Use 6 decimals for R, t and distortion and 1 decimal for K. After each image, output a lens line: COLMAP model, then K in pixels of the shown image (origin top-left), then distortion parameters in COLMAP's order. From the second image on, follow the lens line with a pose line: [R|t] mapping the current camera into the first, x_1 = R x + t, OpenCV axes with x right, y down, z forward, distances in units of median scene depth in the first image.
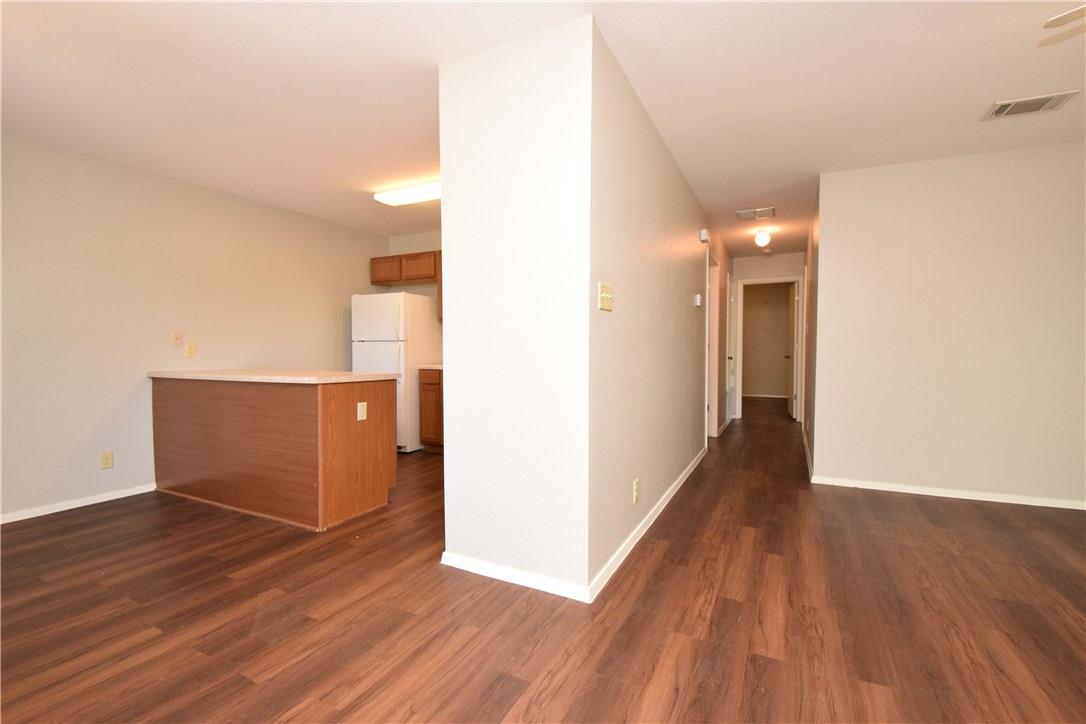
lens RADIAL K [[476.6, 0, 552.7], [0, 476.6, 365.9], [0, 0, 1]] dist [-0.018104, -0.004910]
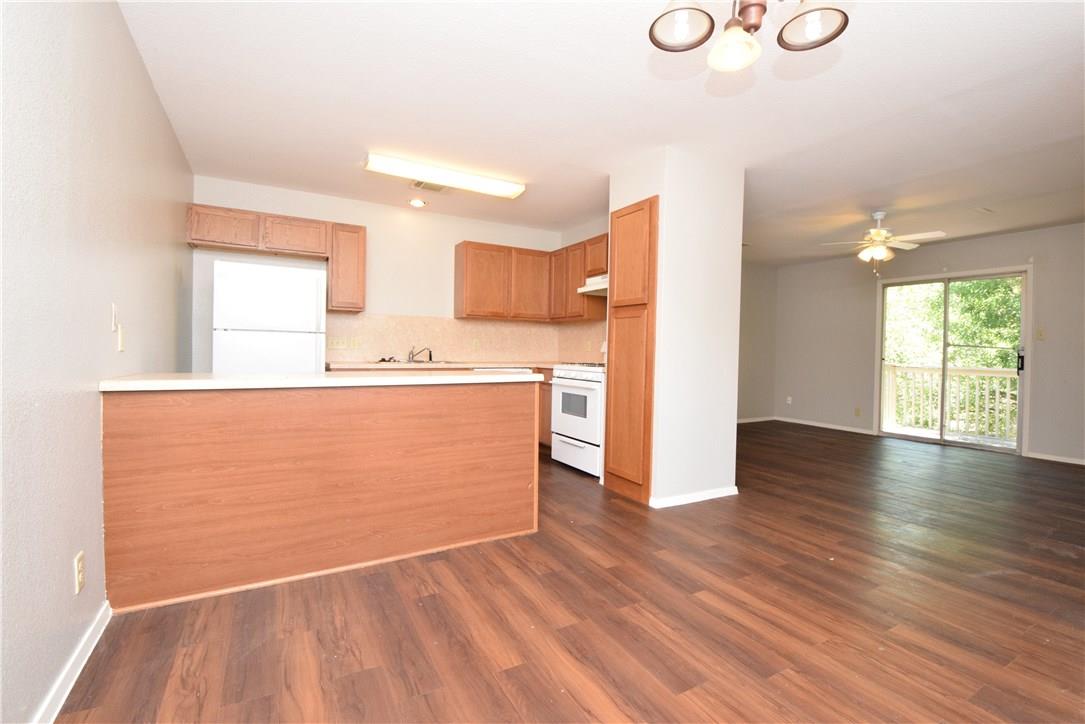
lens RADIAL K [[476.2, 0, 565.6], [0, 476.2, 350.0], [0, 0, 1]] dist [-0.018104, -0.004910]
pose [[0.556380, 0.007582, 0.830893, -1.609580], [0.012915, 0.999759, -0.017771, -0.009903], [-0.830828, 0.020619, 0.556148, 0.494721]]
